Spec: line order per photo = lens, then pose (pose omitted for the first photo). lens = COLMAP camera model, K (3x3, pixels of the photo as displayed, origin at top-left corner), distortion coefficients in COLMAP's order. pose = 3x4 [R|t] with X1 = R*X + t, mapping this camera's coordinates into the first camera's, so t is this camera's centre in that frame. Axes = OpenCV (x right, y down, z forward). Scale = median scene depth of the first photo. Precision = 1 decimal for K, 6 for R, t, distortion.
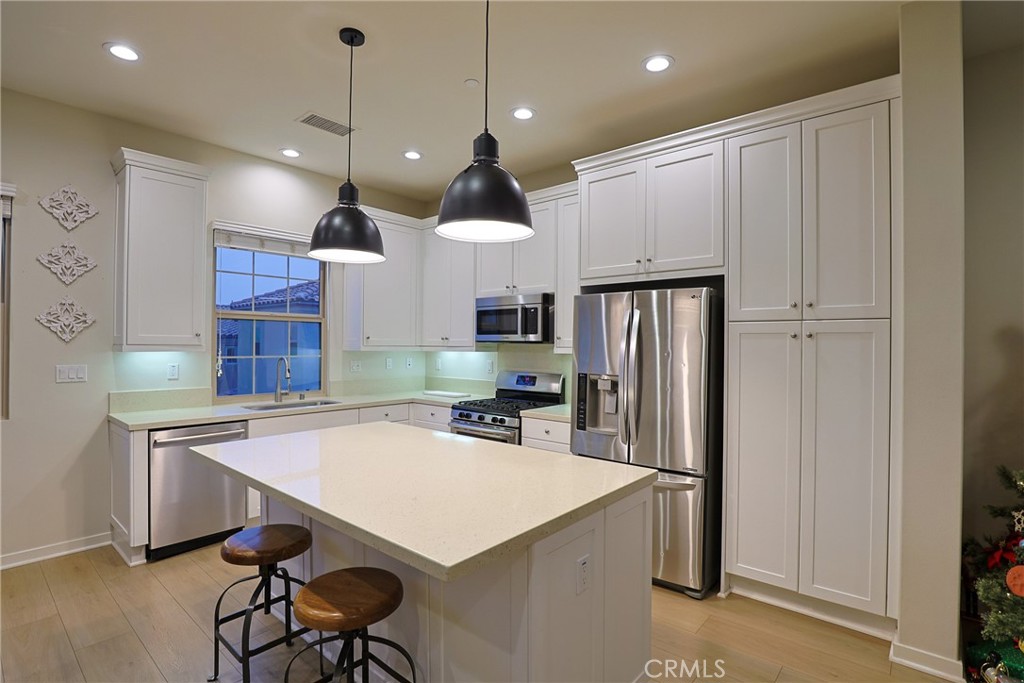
lens RADIAL K [[494.7, 0, 516.8], [0, 494.7, 341.5], [0, 0, 1]] dist [-0.026770, 0.002248]
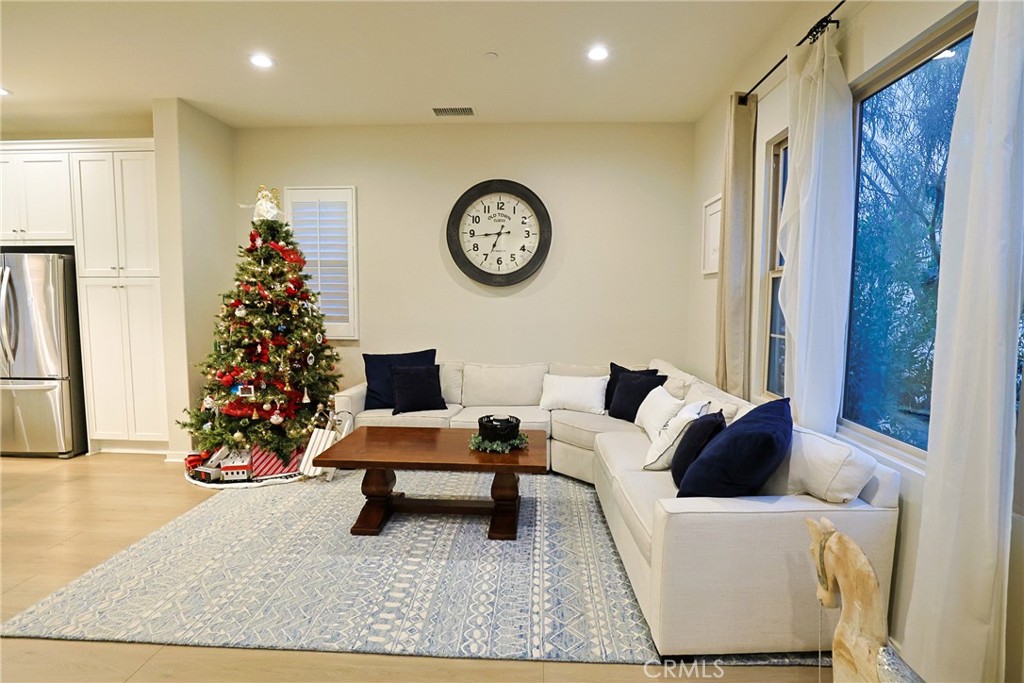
lens RADIAL K [[494.7, 0, 535.8], [0, 494.7, 342.8], [0, 0, 1]] dist [-0.026770, 0.002248]
pose [[0.788640, -0.056822, 0.612224, 0.531470], [-0.006184, 0.994937, 0.100309, 0.002630], [-0.614825, -0.082894, 0.784295, -0.911763]]
